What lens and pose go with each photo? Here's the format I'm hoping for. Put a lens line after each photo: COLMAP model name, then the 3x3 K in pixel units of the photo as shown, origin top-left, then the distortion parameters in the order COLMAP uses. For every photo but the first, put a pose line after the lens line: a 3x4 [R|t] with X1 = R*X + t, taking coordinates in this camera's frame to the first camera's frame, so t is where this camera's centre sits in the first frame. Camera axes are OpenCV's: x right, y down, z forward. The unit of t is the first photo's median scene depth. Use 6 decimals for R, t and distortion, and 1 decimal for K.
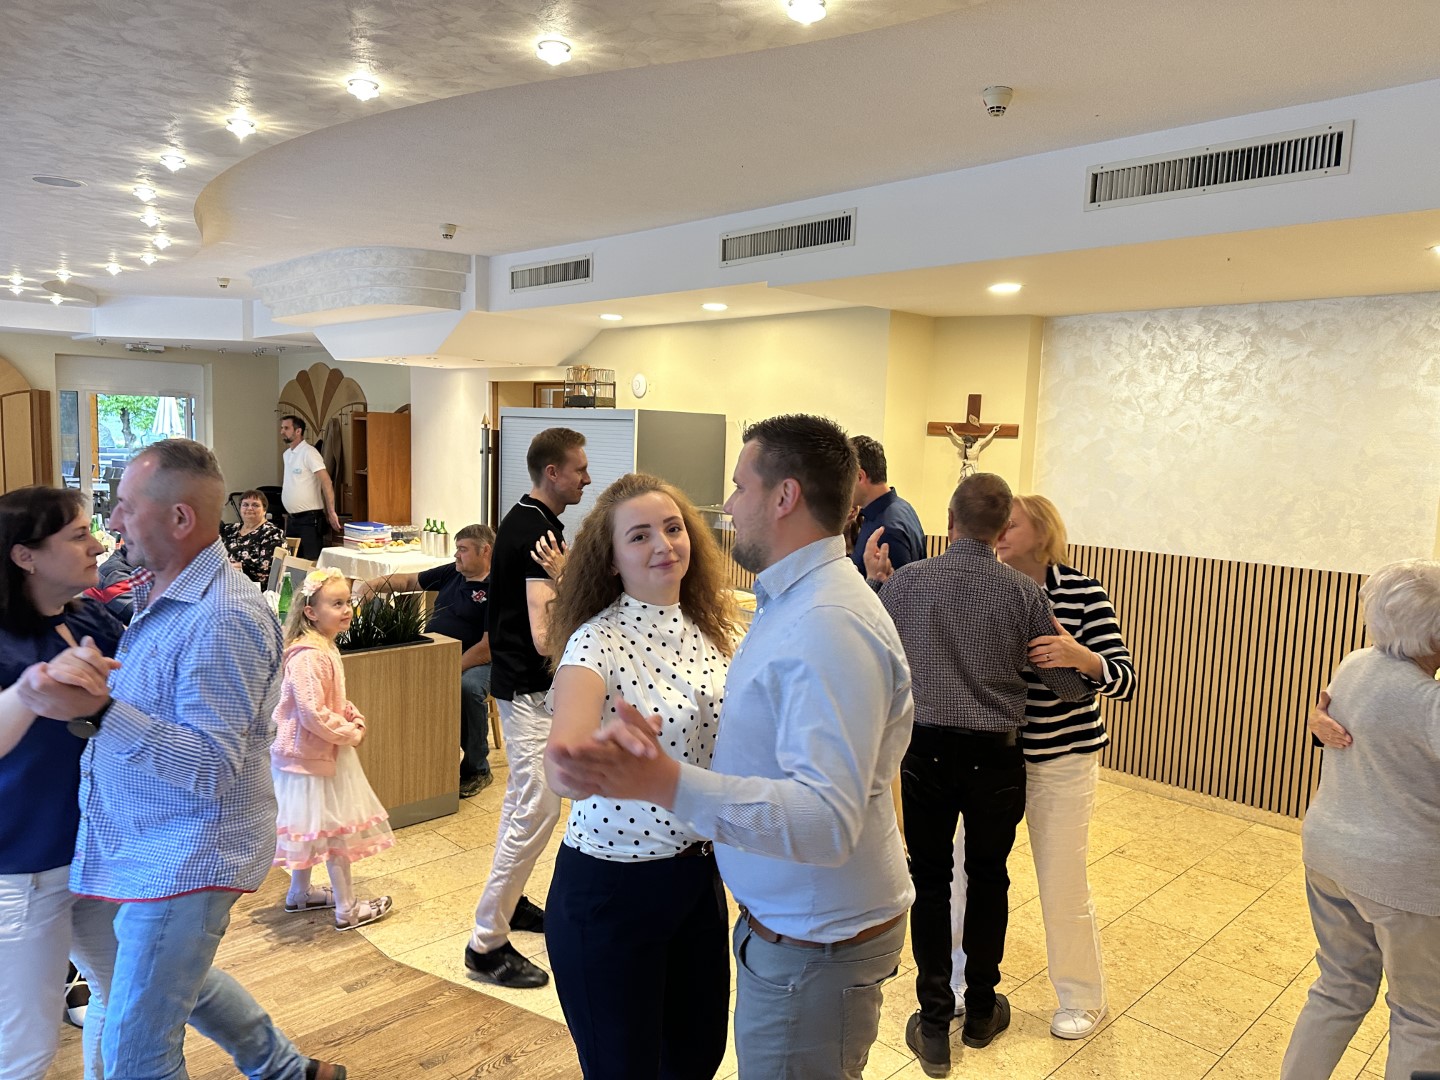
lens RADIAL K [[993.9, 0, 718.6], [0, 993.9, 540.7], [0, 0, 1]] dist [0.023451, -0.028605]
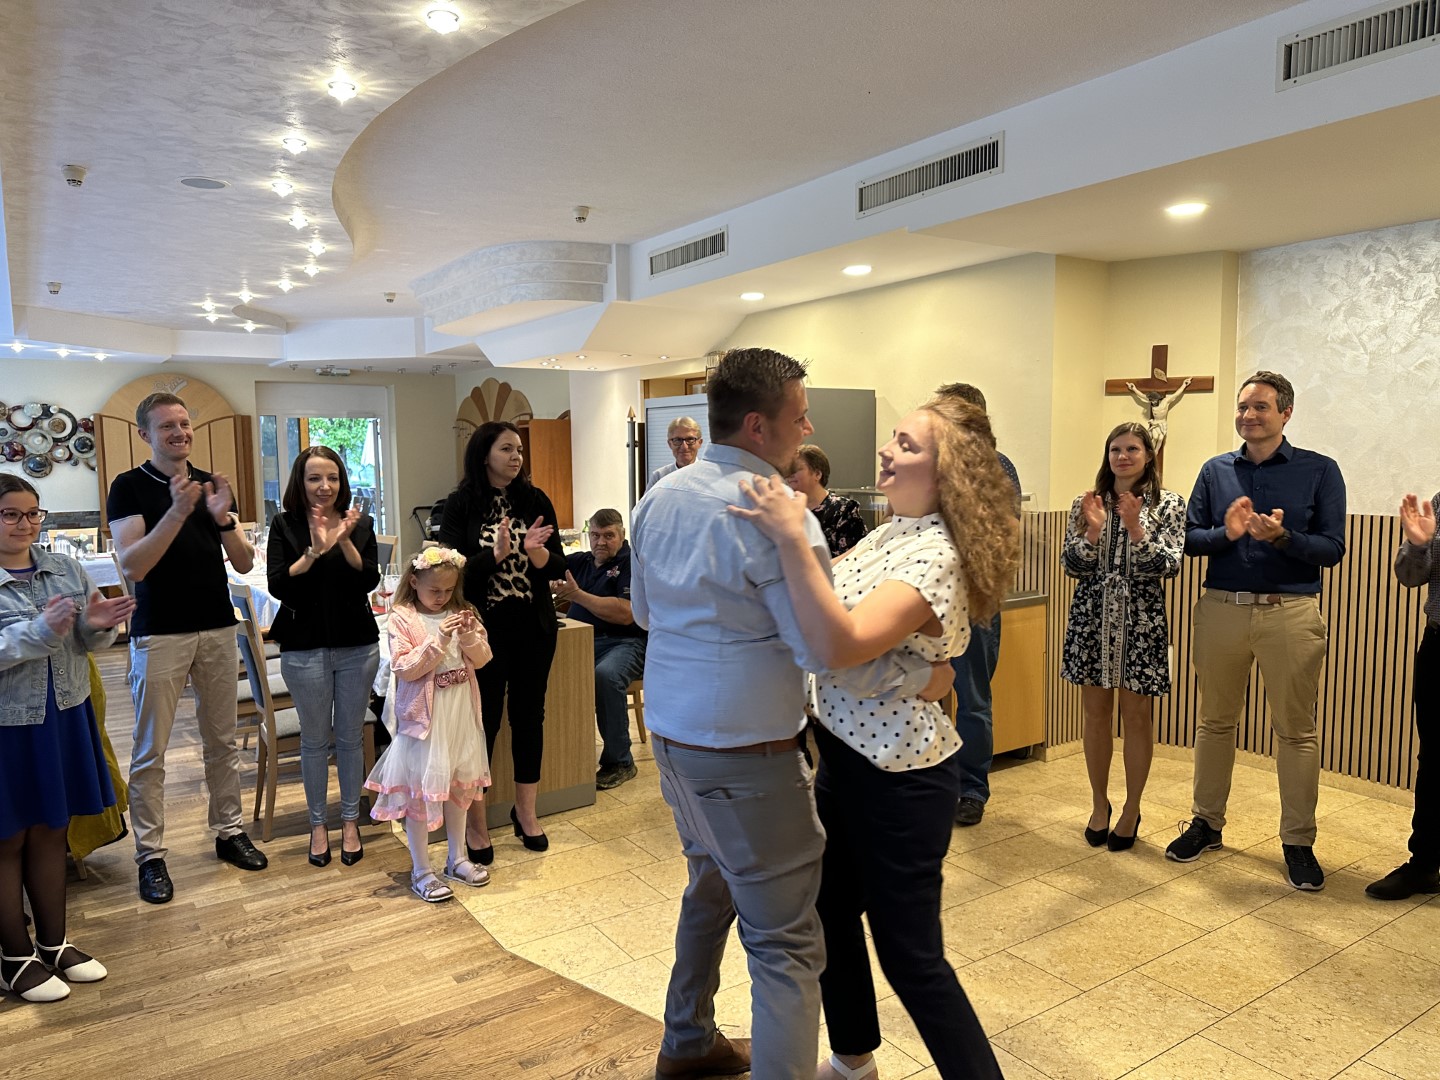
lens RADIAL K [[993.9, 0, 719.5], [0, 993.9, 542.3], [0, 0, 1]] dist [0.023451, -0.028605]
pose [[0.983025, -0.027393, -0.181416, 0.040946], [0.024294, 0.999519, -0.019283, 0.044915], [0.181856, 0.014549, 0.983217, 0.082013]]
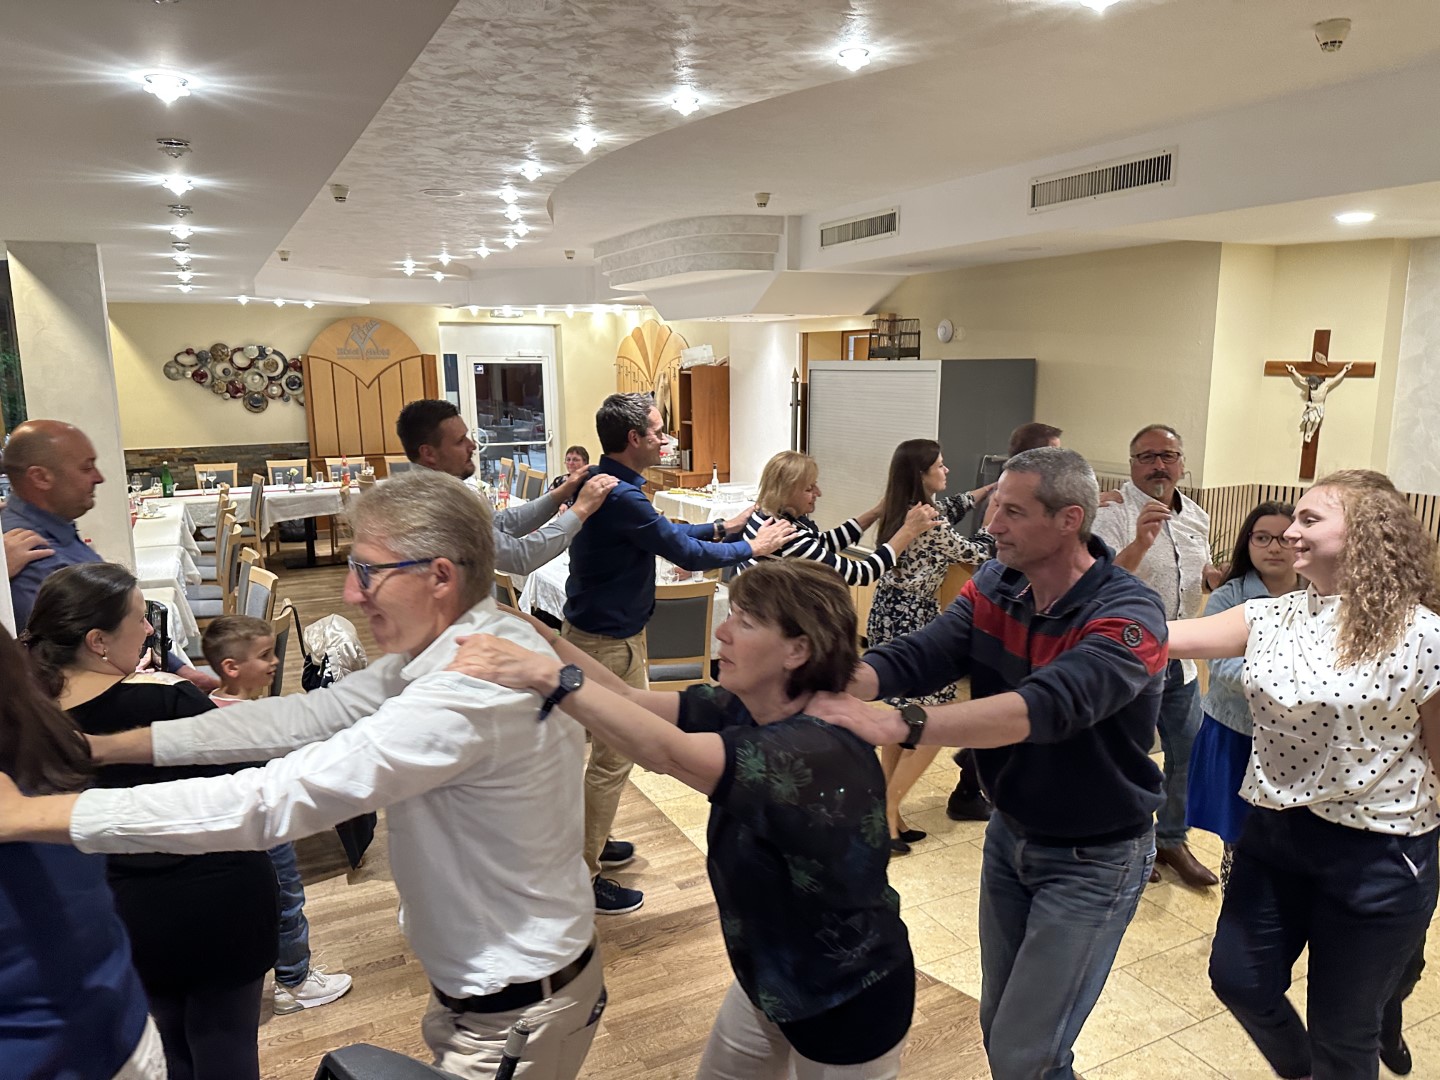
lens RADIAL K [[993.9, 0, 732.4], [0, 993.9, 541.6], [0, 0, 1]] dist [0.023451, -0.028605]
pose [[0.955645, 0.016063, -0.294084, 0.019862], [0.005365, 0.997396, 0.071914, -0.030671], [0.294473, -0.070302, 0.953070, -0.054021]]
